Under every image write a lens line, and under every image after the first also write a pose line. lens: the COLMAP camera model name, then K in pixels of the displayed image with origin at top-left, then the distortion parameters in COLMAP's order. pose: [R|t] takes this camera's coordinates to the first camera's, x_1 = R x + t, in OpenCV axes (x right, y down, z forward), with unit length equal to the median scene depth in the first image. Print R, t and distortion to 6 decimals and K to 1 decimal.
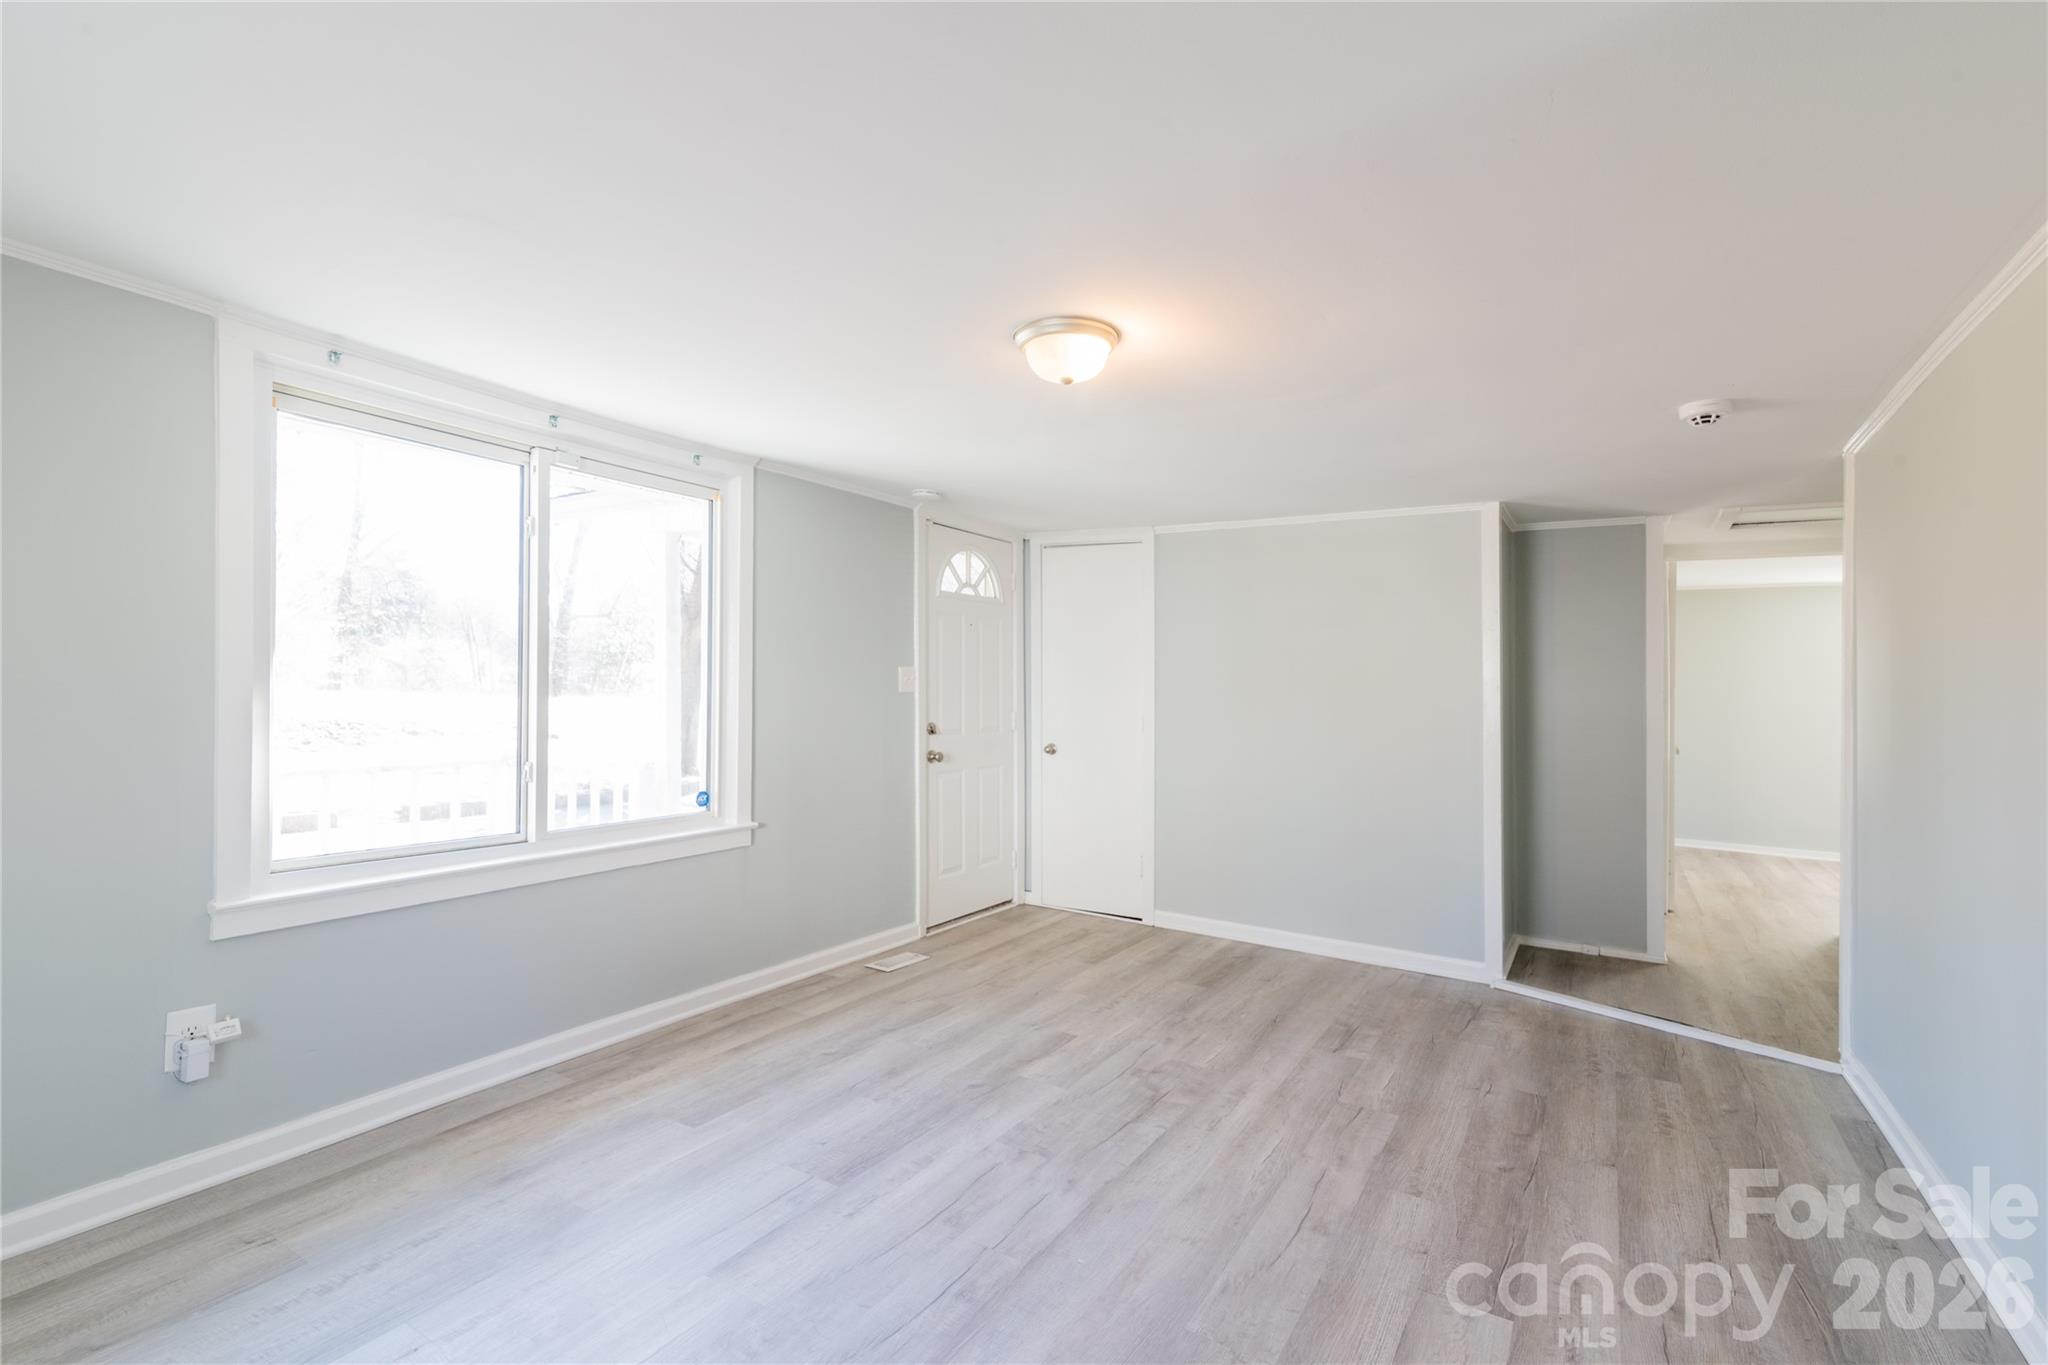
lens RADIAL K [[941.5, 0, 1012.2], [0, 941.5, 669.3], [0, 0, 1]] dist [0.018337, -0.001857]
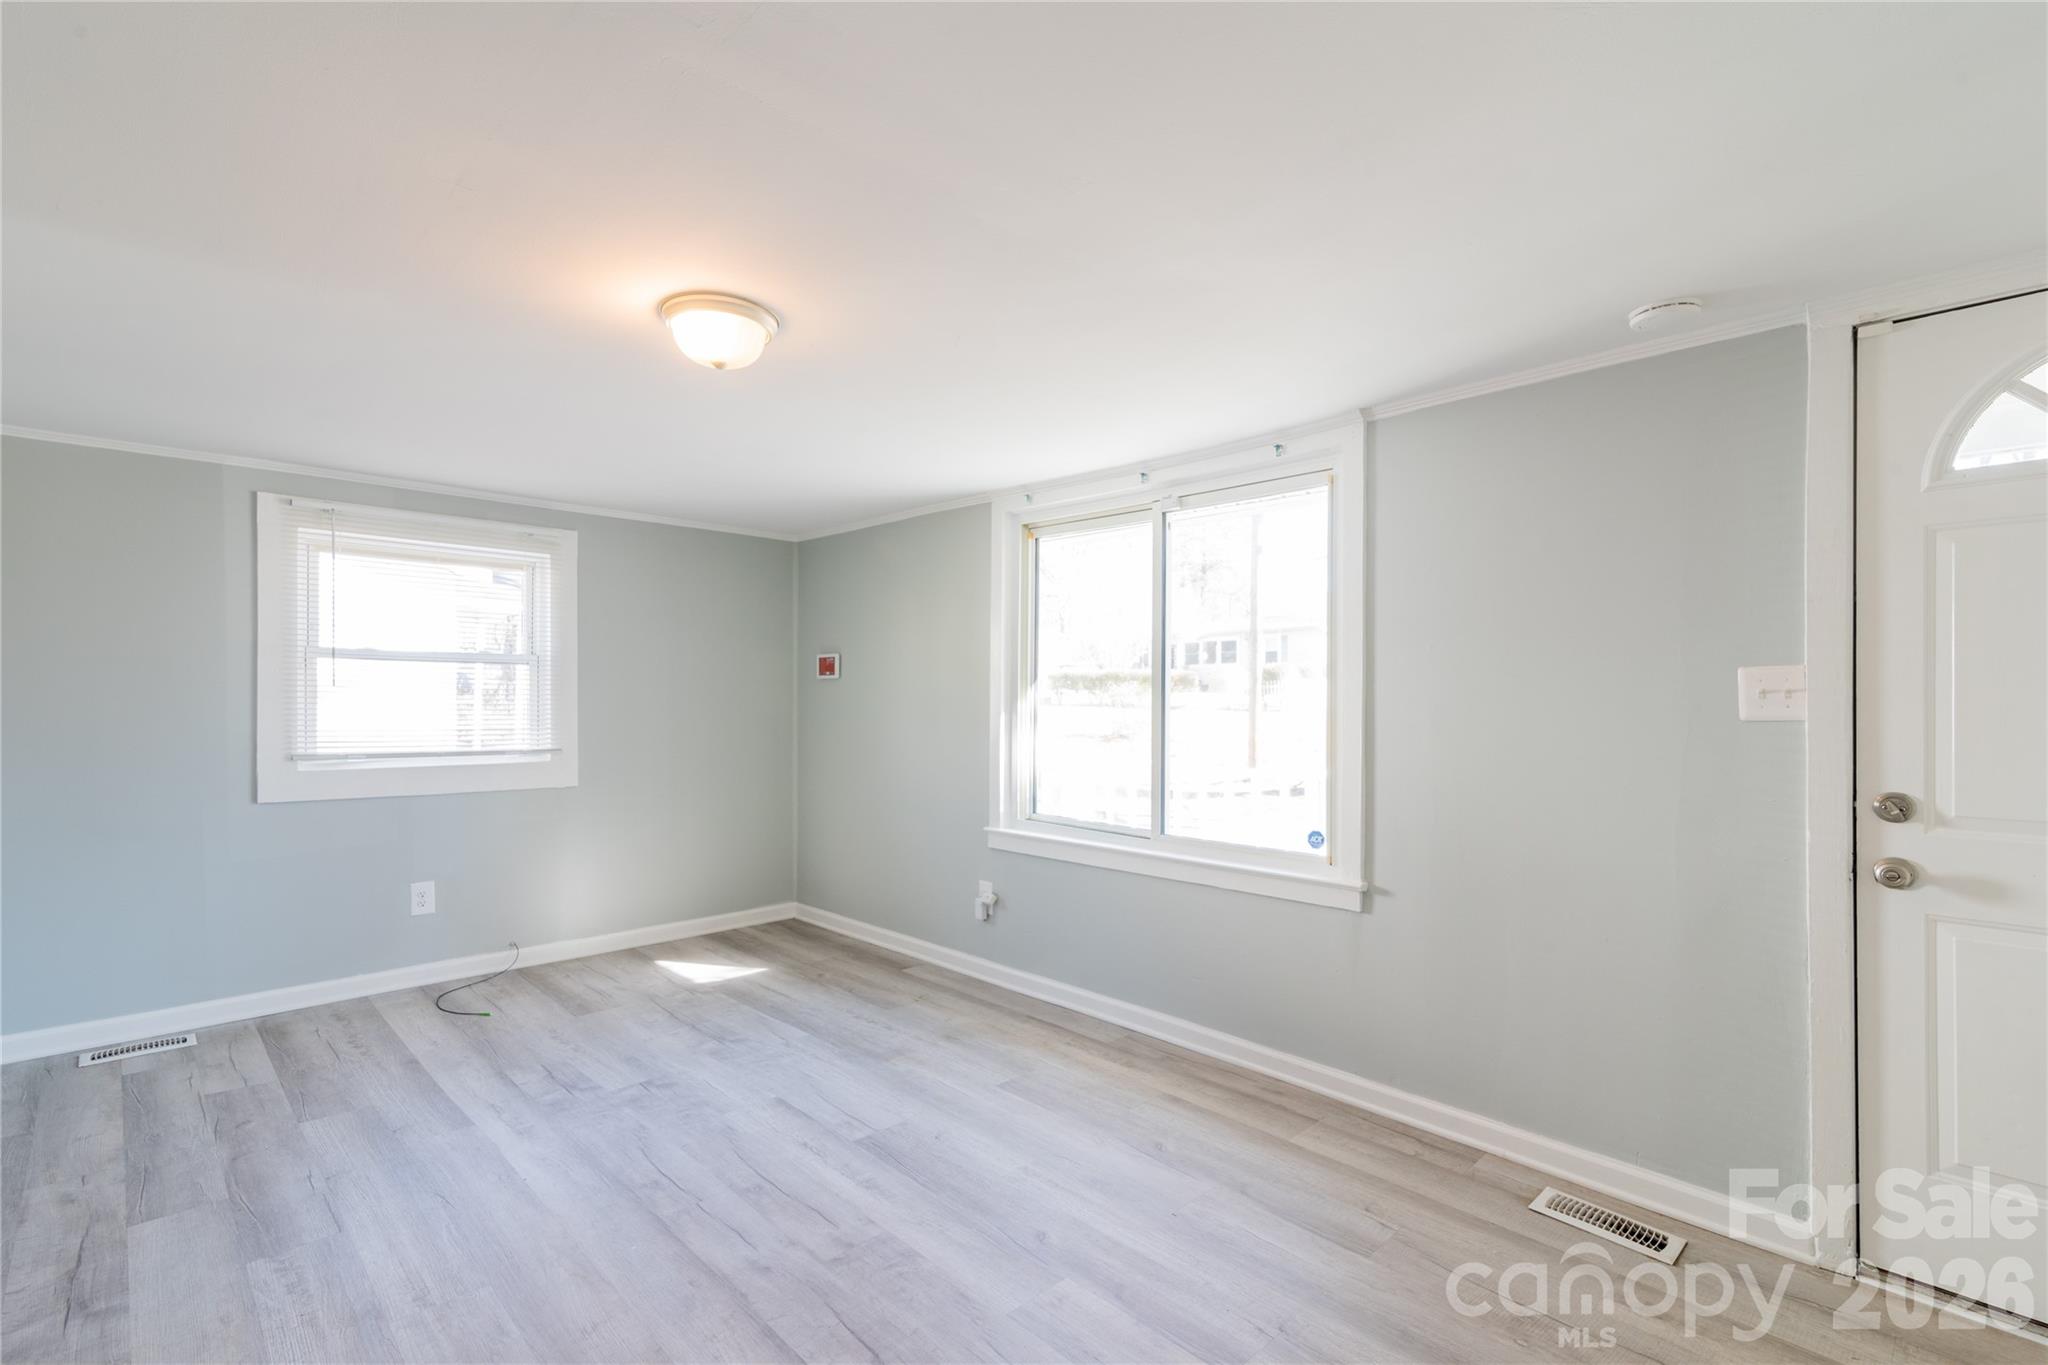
lens RADIAL K [[941.5, 0, 1026.4], [0, 941.5, 702.3], [0, 0, 1]] dist [0.018337, -0.001857]
pose [[-0.236885, -0.017006, -0.971389, 0.739146], [0.007309, 0.999787, -0.019286, 0.037747], [0.971510, -0.011669, -0.236710, 1.247152]]
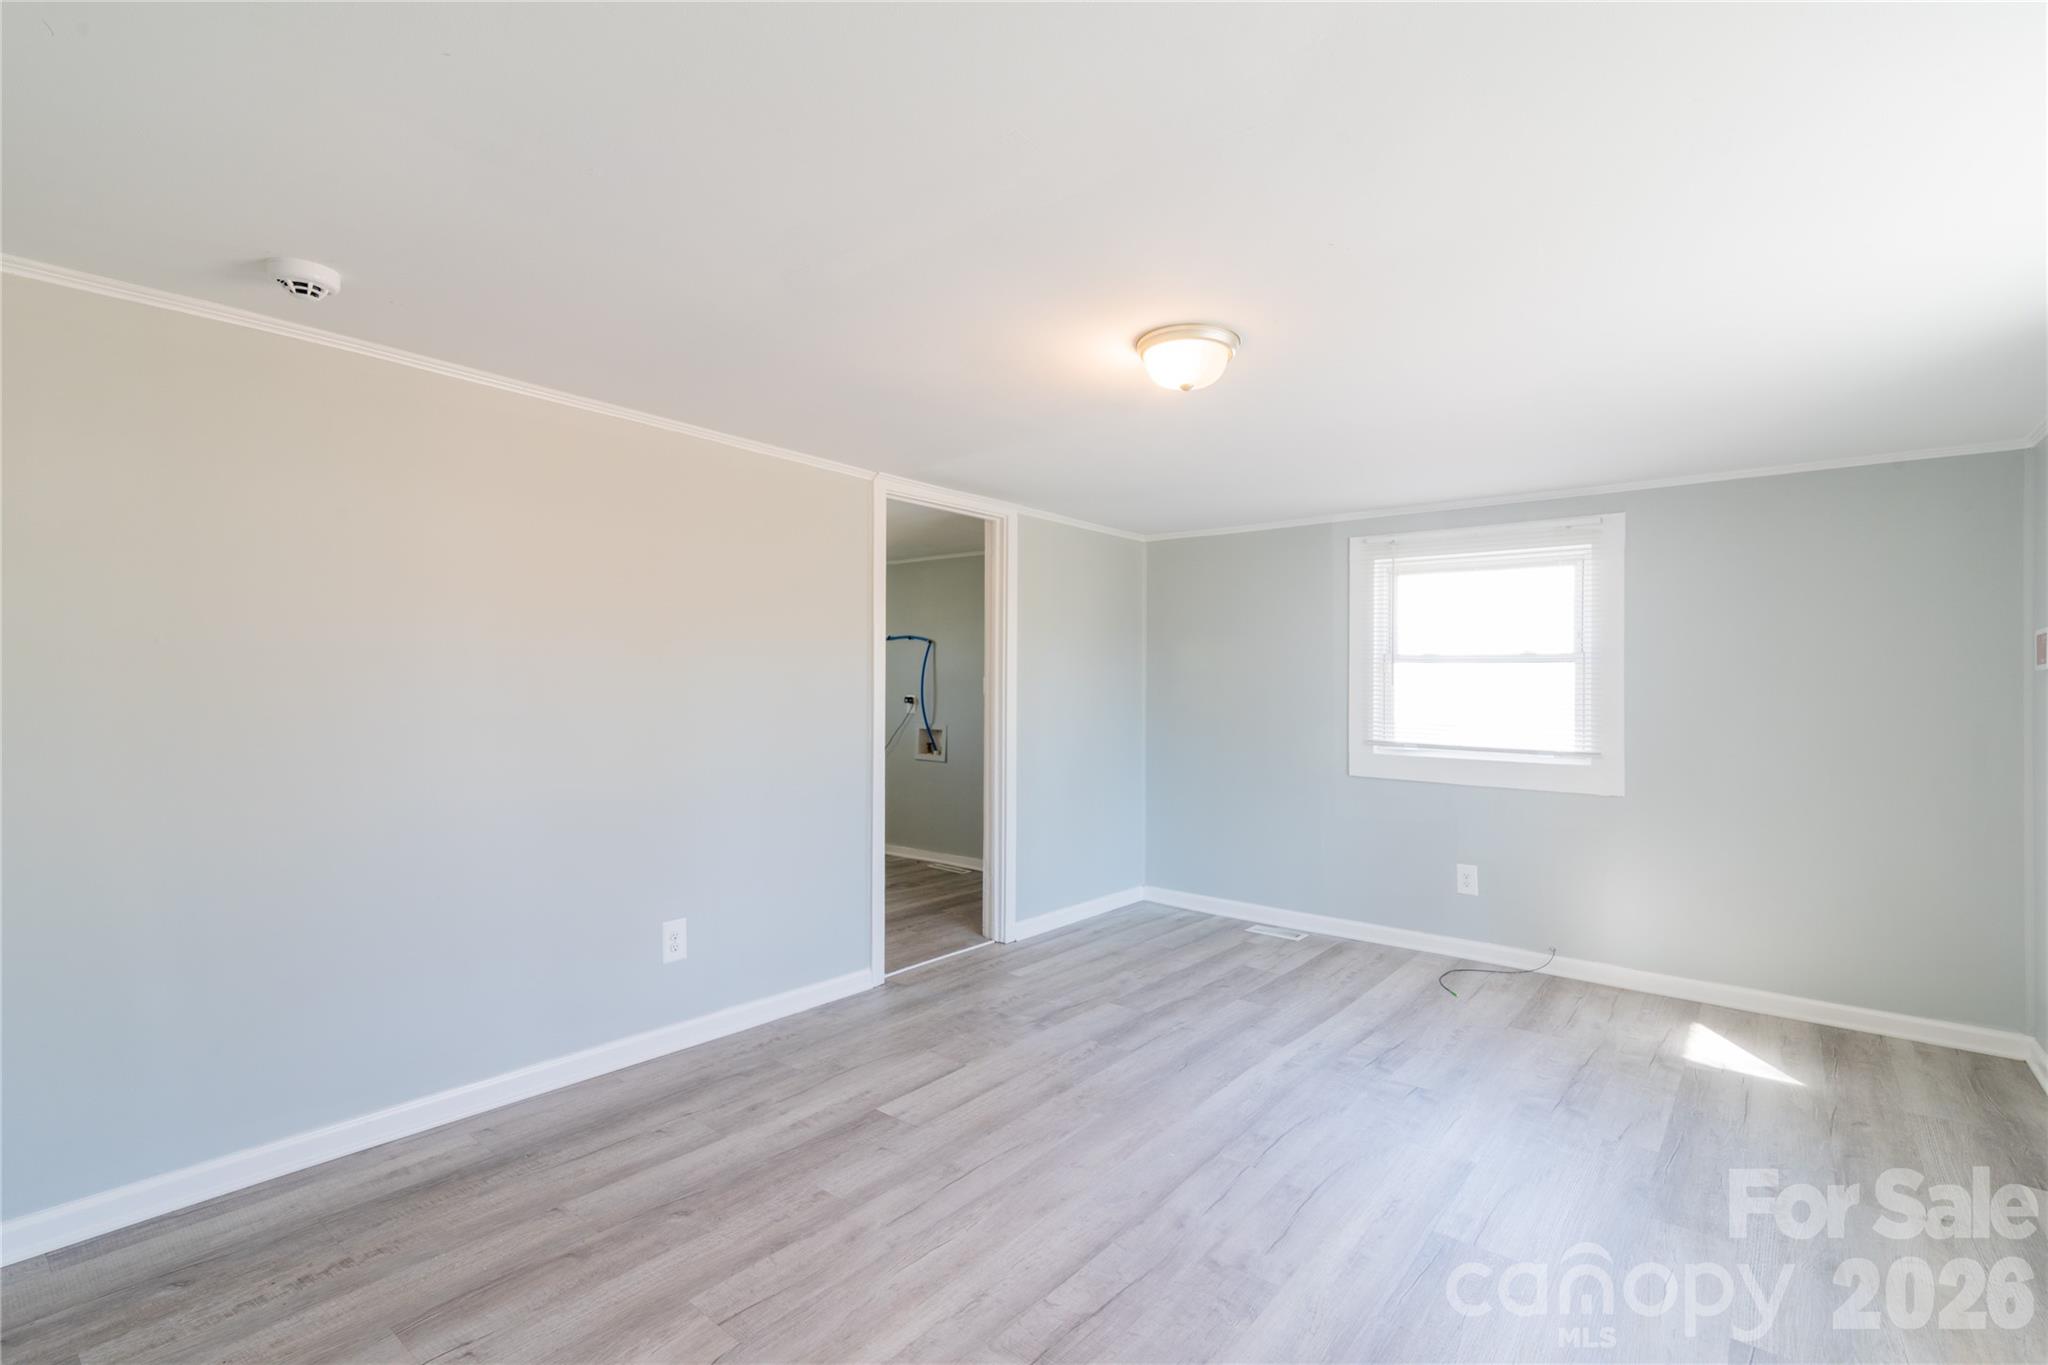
lens RADIAL K [[941.5, 0, 1012.3], [0, 941.5, 707.8], [0, 0, 1]] dist [0.018337, -0.001857]
pose [[-0.992036, -0.038261, 0.120007, 0.114939], [-0.037848, 0.999267, 0.005723, 0.034972], [-0.120138, 0.001135, -0.992757, 1.671355]]
